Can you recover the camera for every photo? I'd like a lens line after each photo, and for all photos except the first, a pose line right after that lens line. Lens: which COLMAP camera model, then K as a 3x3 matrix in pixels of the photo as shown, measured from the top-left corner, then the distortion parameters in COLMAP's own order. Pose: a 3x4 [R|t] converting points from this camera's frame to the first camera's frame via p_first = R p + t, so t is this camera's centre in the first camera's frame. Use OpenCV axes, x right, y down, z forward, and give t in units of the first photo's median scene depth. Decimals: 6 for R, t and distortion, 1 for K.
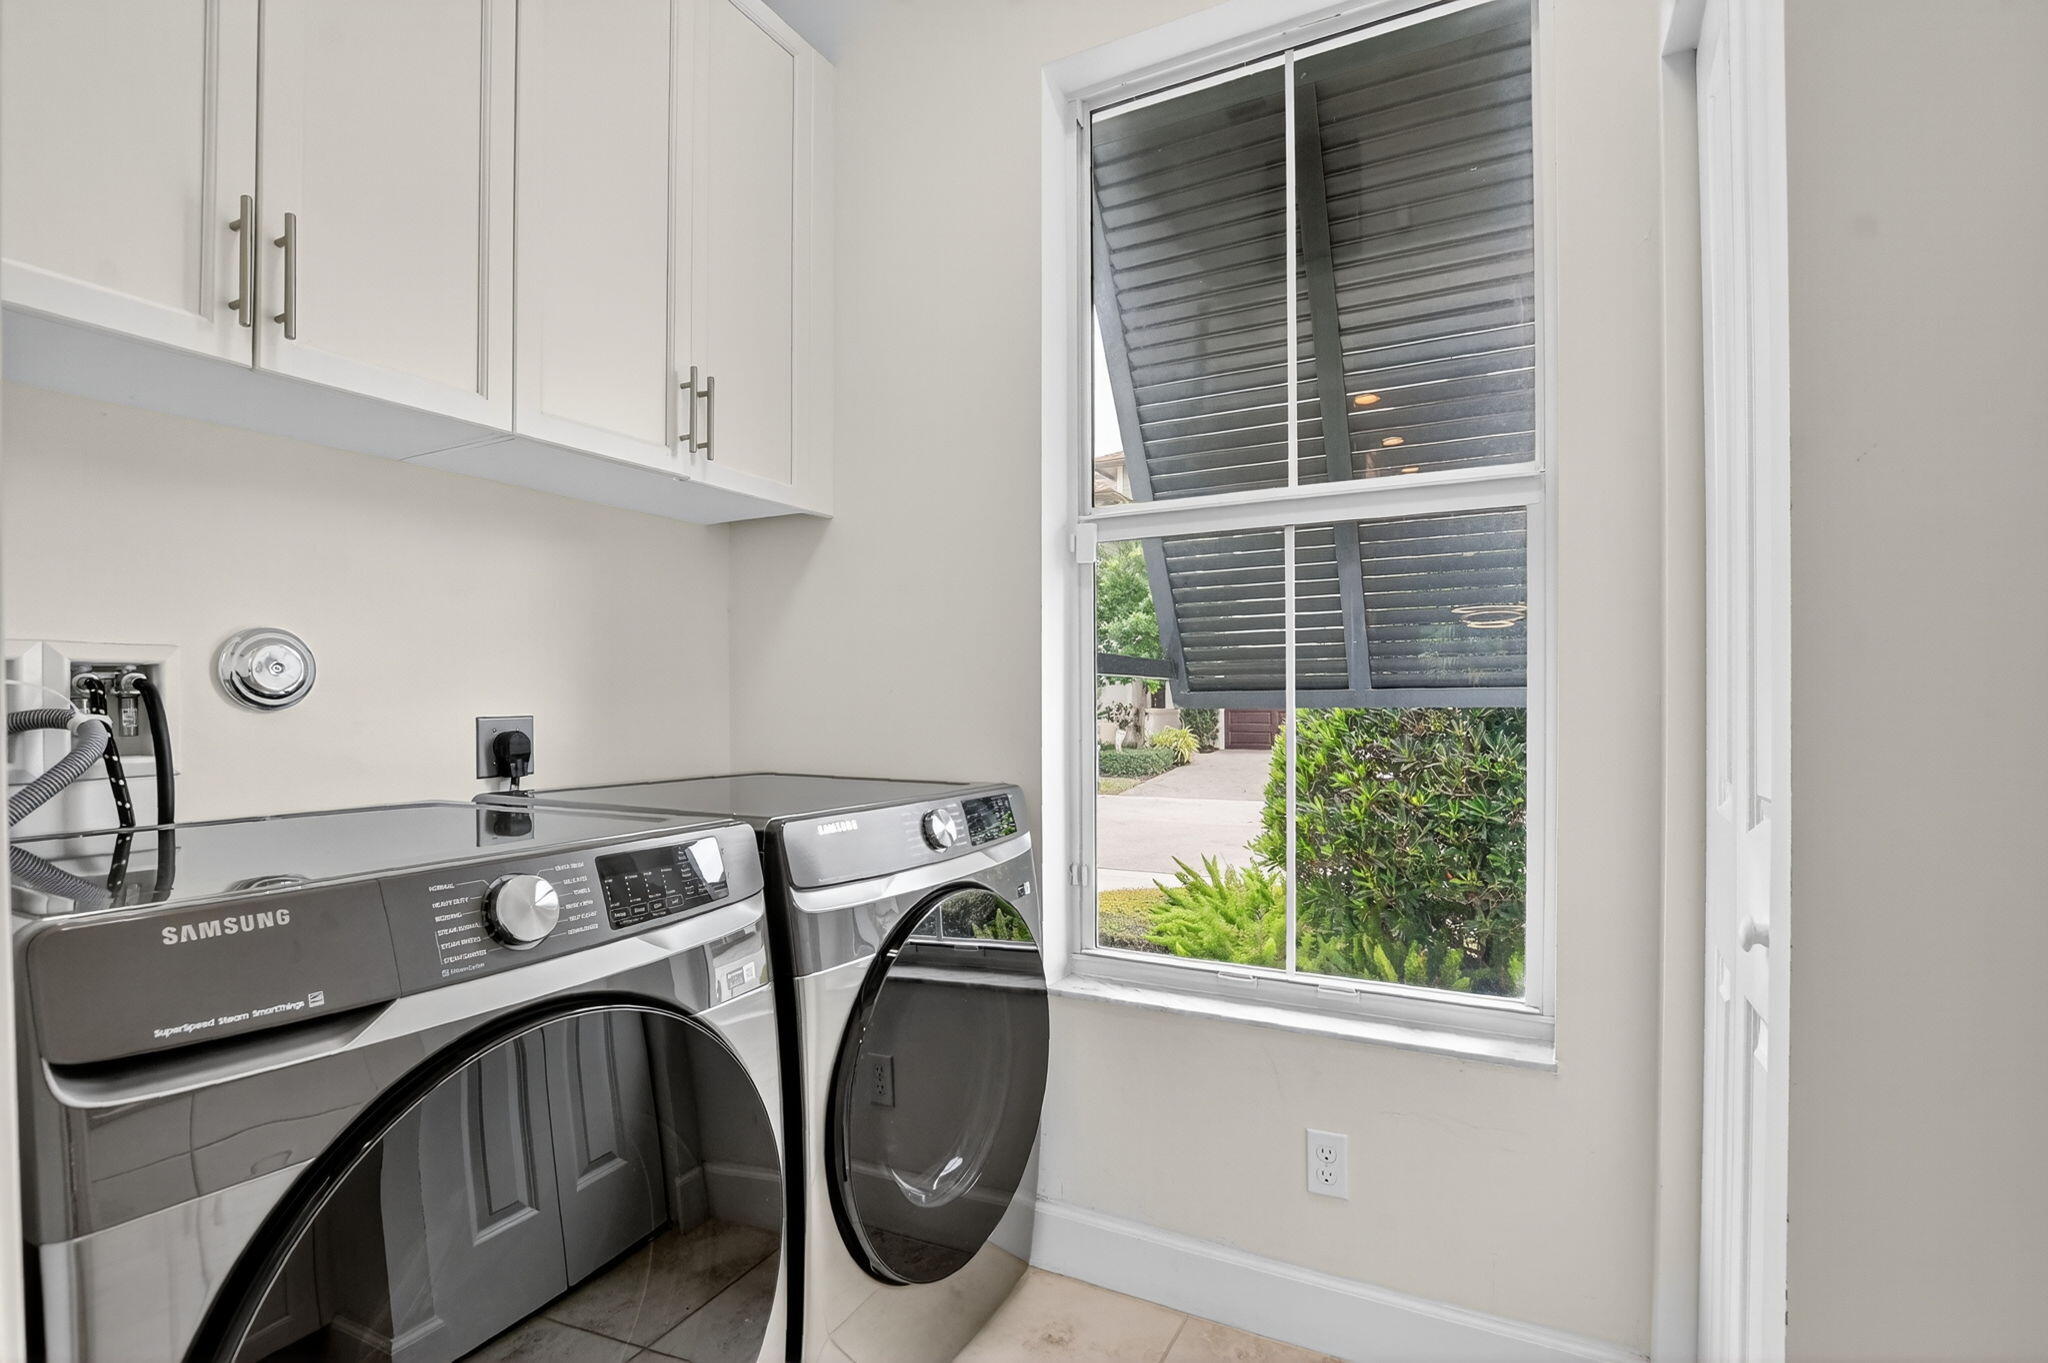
lens RADIAL K [[930.1, 0, 1019.6], [0, 930.1, 701.1], [0, 0, 1]] dist [-0.045125, -0.000029]
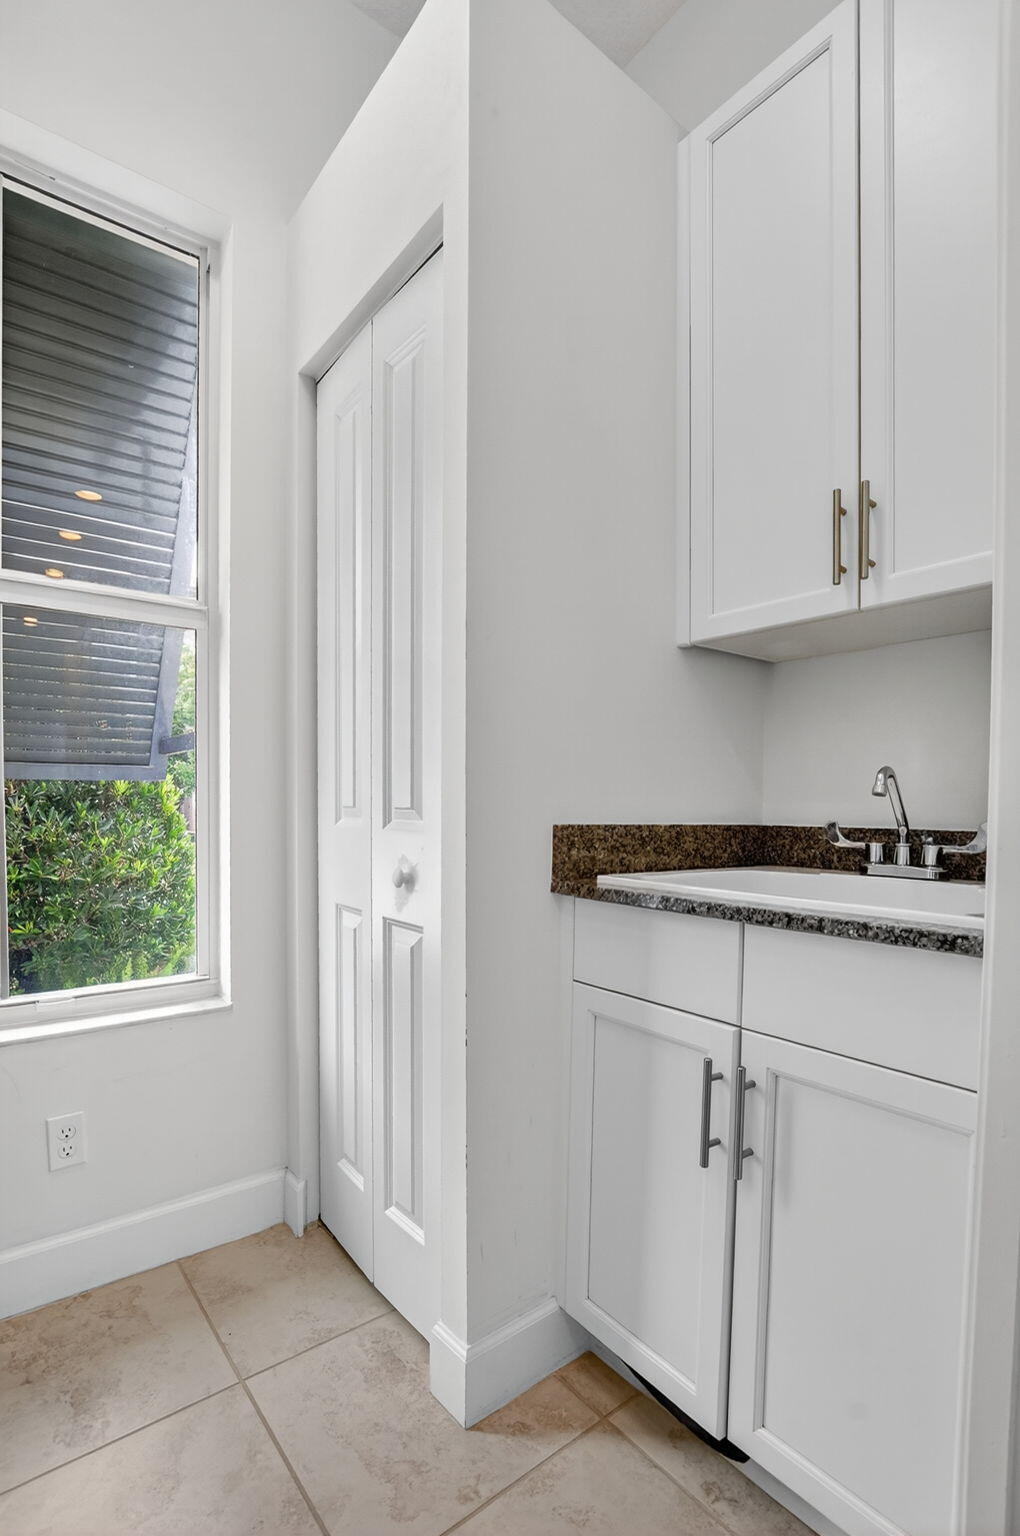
lens RADIAL K [[721.7, 0, 510.0], [0, 721.7, 828.2], [0, 0, 1]] dist [-0.040168, -0.000376]
pose [[0.382833, -0.034310, 0.923180, -0.135359], [-0.001816, 0.999280, 0.037891, 0.023464], [-0.923816, -0.016182, 0.382495, 0.045028]]
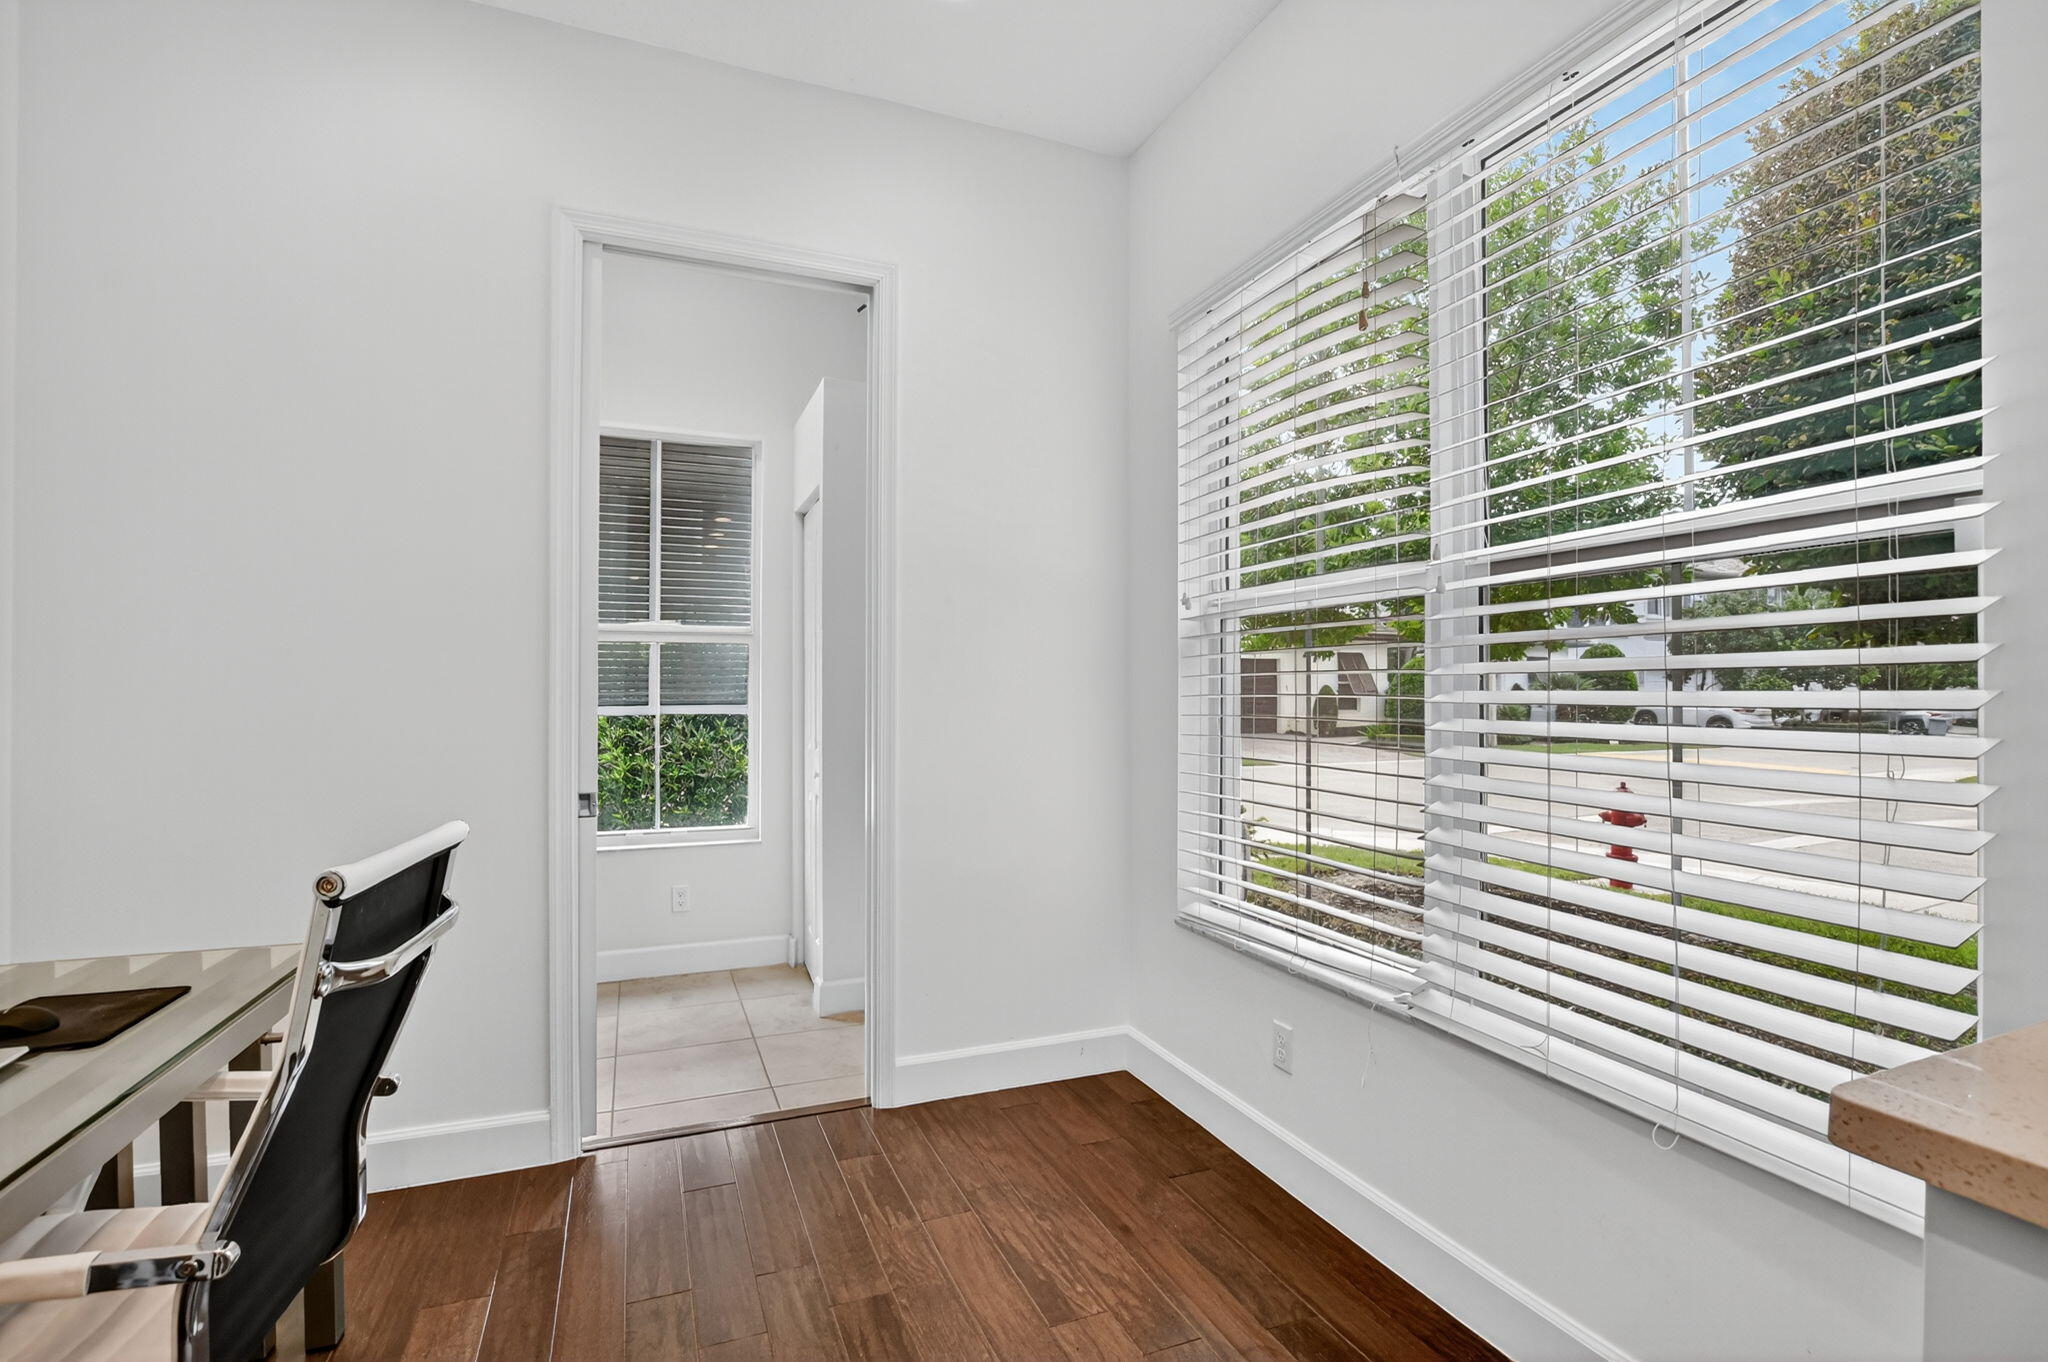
lens RADIAL K [[957.3, 0, 1025.7], [0, 957.3, 706.0], [0, 0, 1]] dist [-0.031759, 0.000550]
pose [[0.629974, -0.011867, 0.776526, -0.512392], [-0.001521, 0.999862, 0.016514, -0.034774], [-0.776615, -0.011585, 0.629869, -0.650088]]
